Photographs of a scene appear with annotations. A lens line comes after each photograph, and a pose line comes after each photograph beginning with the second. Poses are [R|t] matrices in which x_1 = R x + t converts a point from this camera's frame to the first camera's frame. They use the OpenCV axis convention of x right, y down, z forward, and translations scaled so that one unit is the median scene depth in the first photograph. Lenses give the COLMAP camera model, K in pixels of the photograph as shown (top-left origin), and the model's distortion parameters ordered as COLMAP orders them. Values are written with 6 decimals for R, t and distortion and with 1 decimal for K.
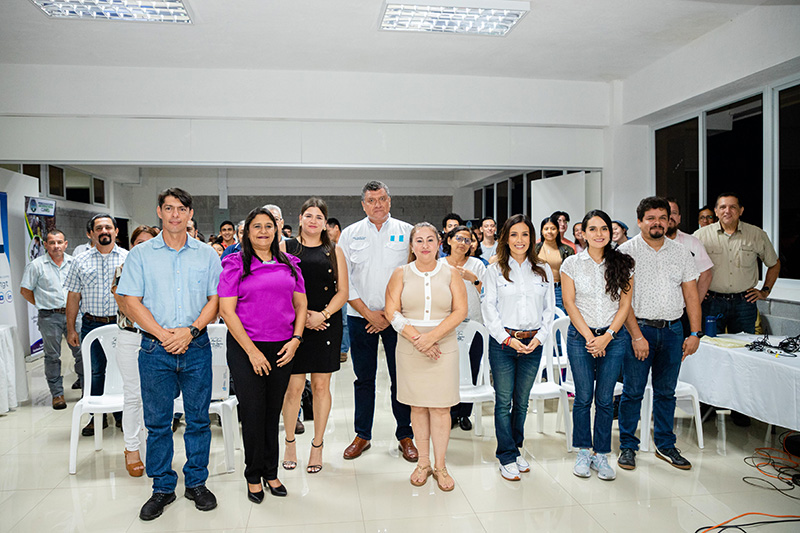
lens RADIAL K [[522.6, 0, 415.2], [0, 522.6, 243.6], [0, 0, 1]] dist [-0.070076, -0.000355]
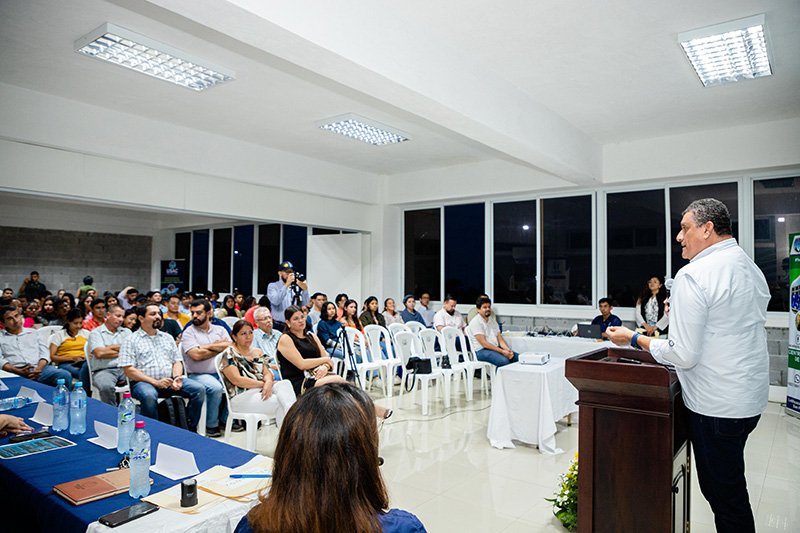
lens RADIAL K [[522.6, 0, 399.8], [0, 522.6, 268.3], [0, 0, 1]] dist [-0.070076, -0.000355]
pose [[0.694869, 0.022695, 0.718778, -0.603801], [-0.001398, 0.999543, -0.030208, 0.002066], [-0.719135, 0.019986, 0.694583, -0.081319]]
